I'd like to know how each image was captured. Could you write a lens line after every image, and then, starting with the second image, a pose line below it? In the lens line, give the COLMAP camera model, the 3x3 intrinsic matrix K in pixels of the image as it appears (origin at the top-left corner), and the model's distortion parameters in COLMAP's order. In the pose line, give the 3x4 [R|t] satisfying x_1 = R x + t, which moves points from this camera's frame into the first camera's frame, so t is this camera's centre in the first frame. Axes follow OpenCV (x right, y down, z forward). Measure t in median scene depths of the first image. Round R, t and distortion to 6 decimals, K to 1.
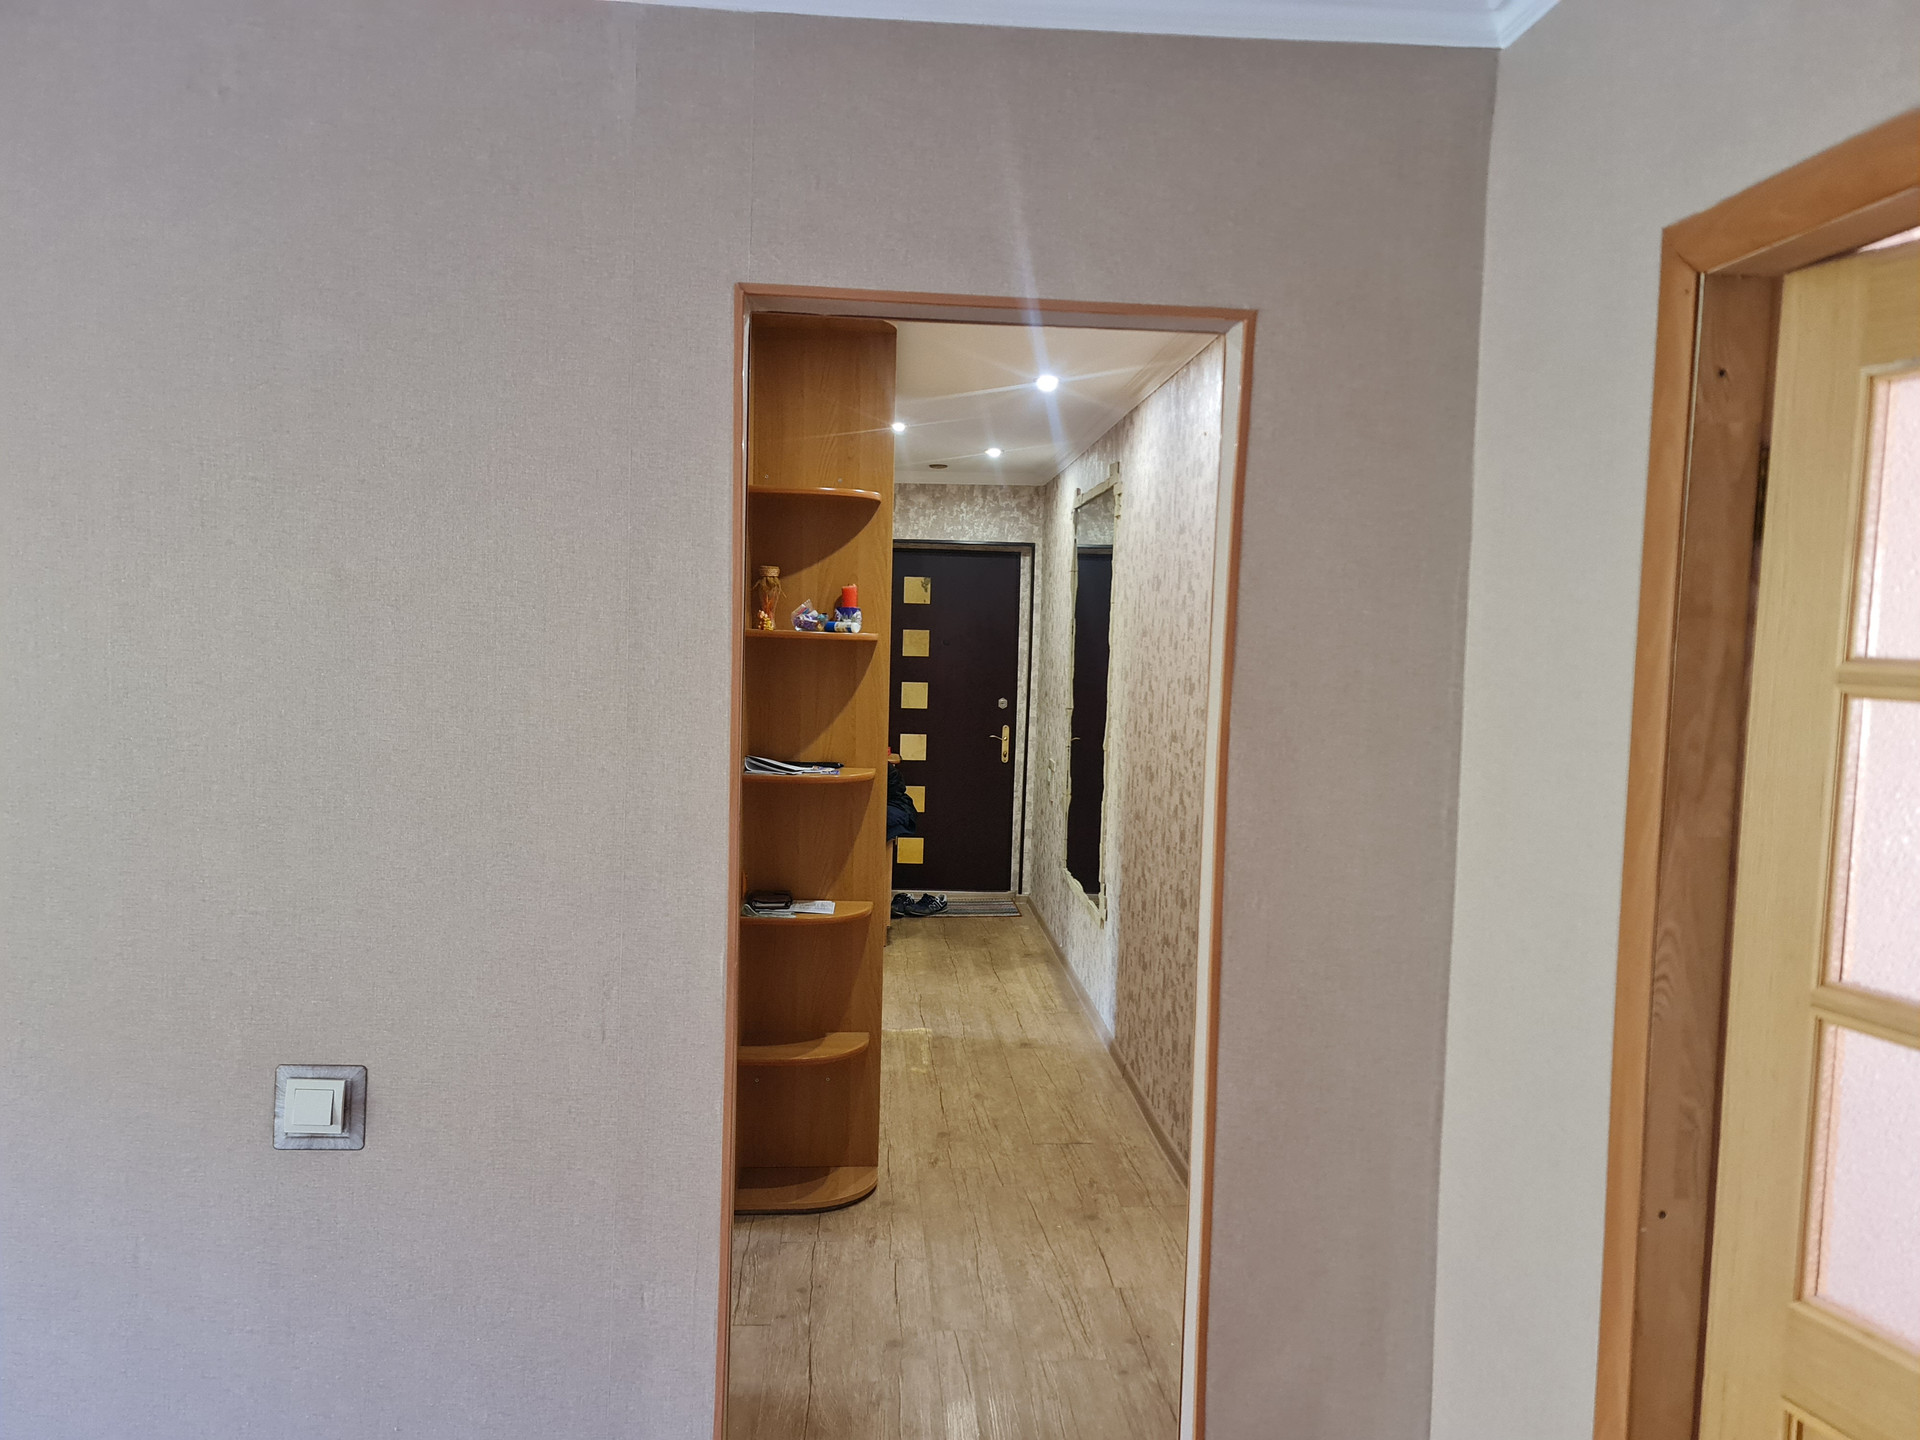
lens RADIAL K [[1417.3, 0, 958.9], [0, 1417.3, 719.9], [0, 0, 1]] dist [0.062427, -0.030731]
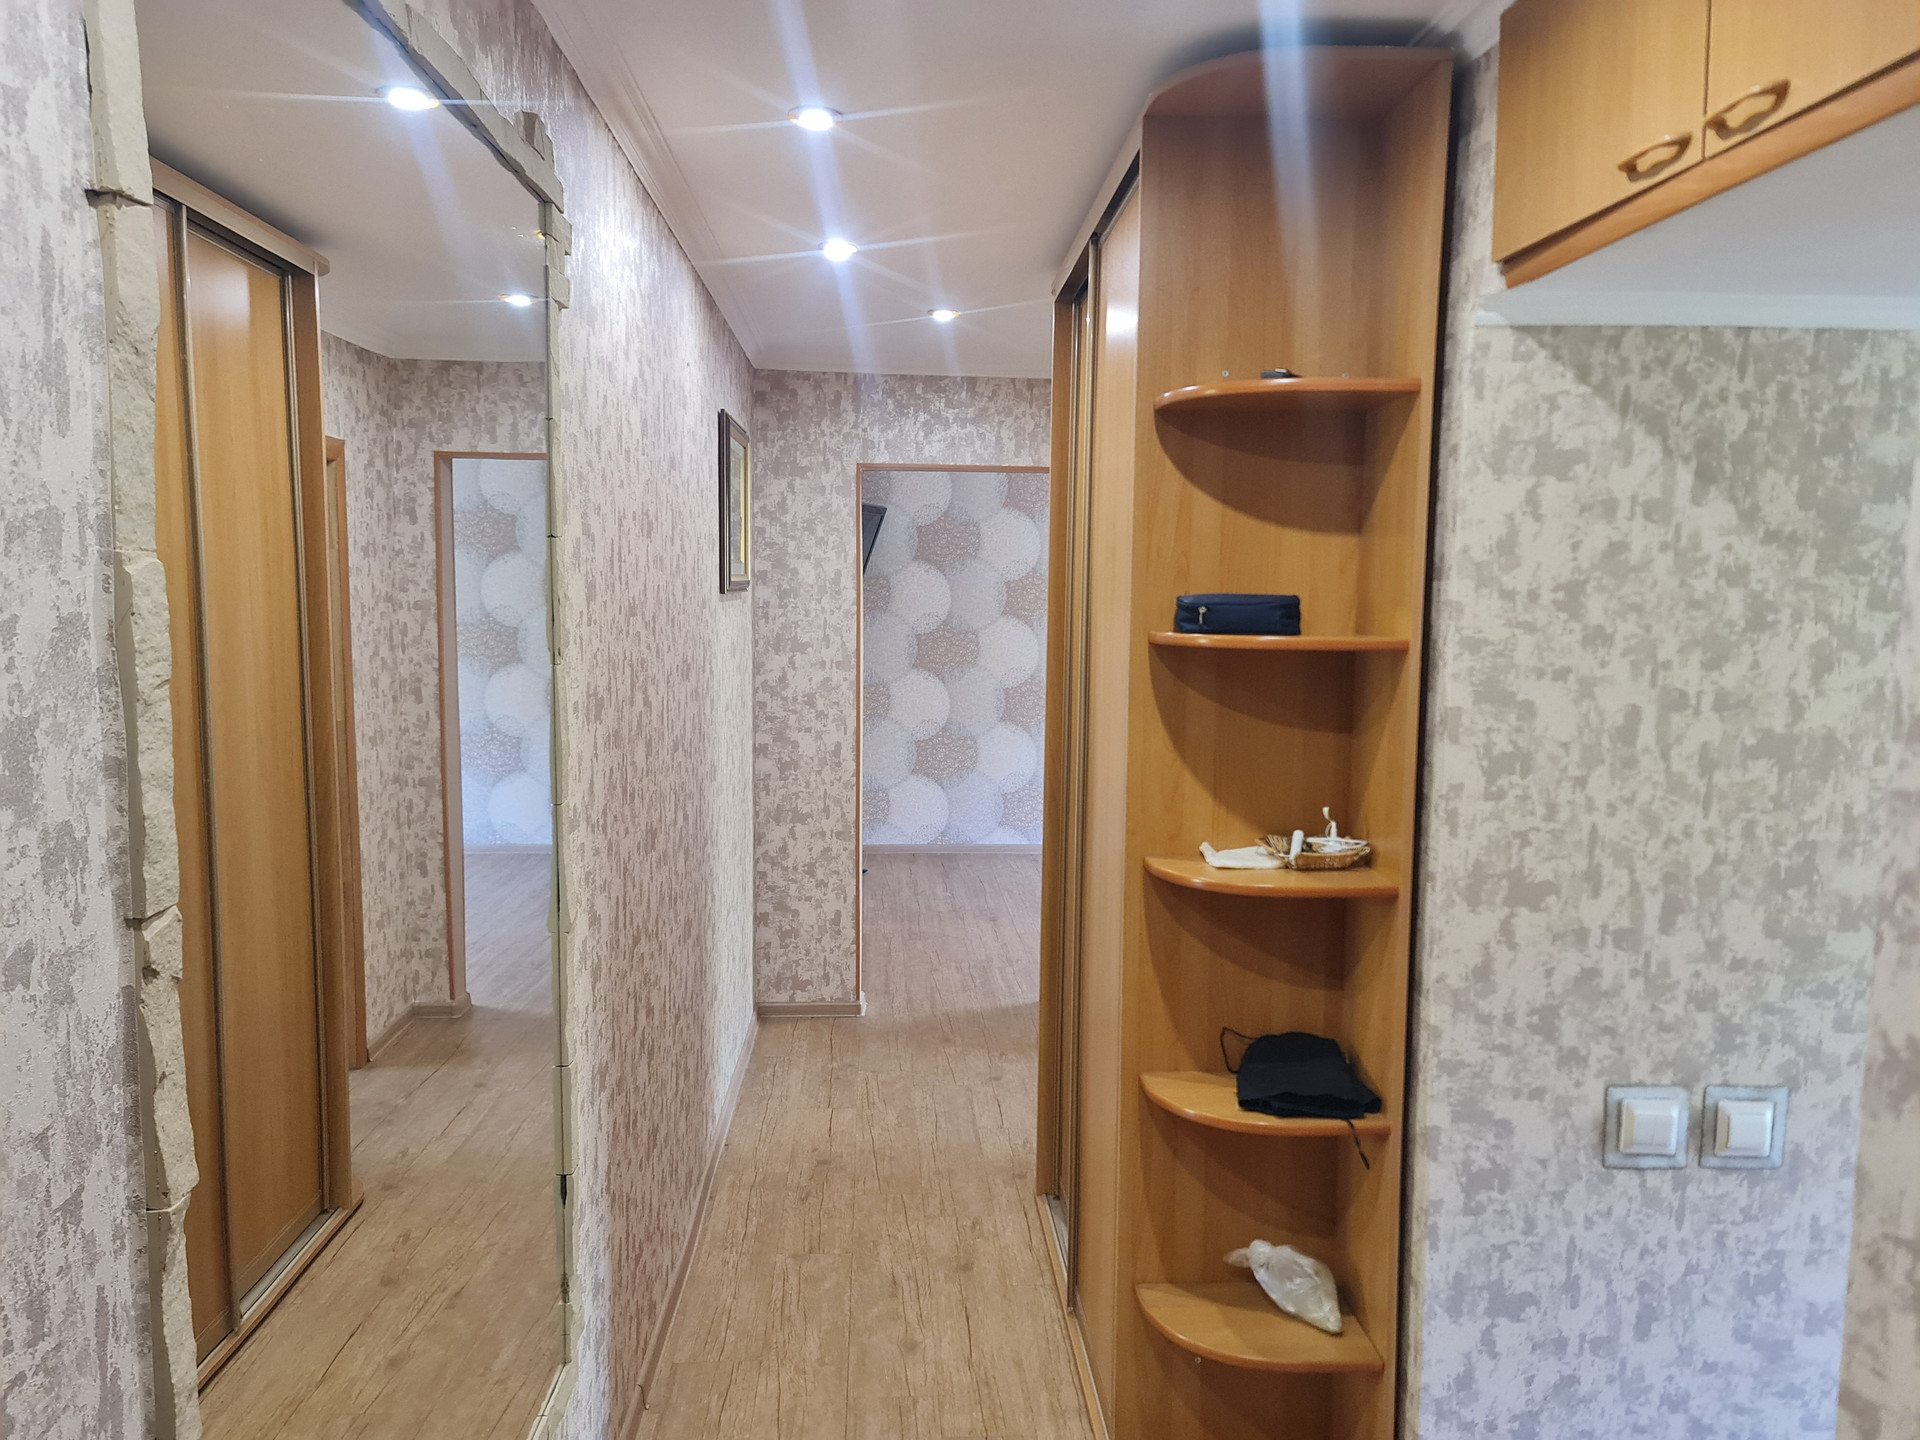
lens RADIAL K [[1417.3, 0, 960.1], [0, 1417.3, 717.5], [0, 0, 1]] dist [0.062427, -0.030731]
pose [[-0.999120, -0.041442, 0.006450, -0.000615], [-0.039937, 0.987034, 0.155461, -0.115457], [-0.012809, 0.155066, -0.987821, 1.611945]]
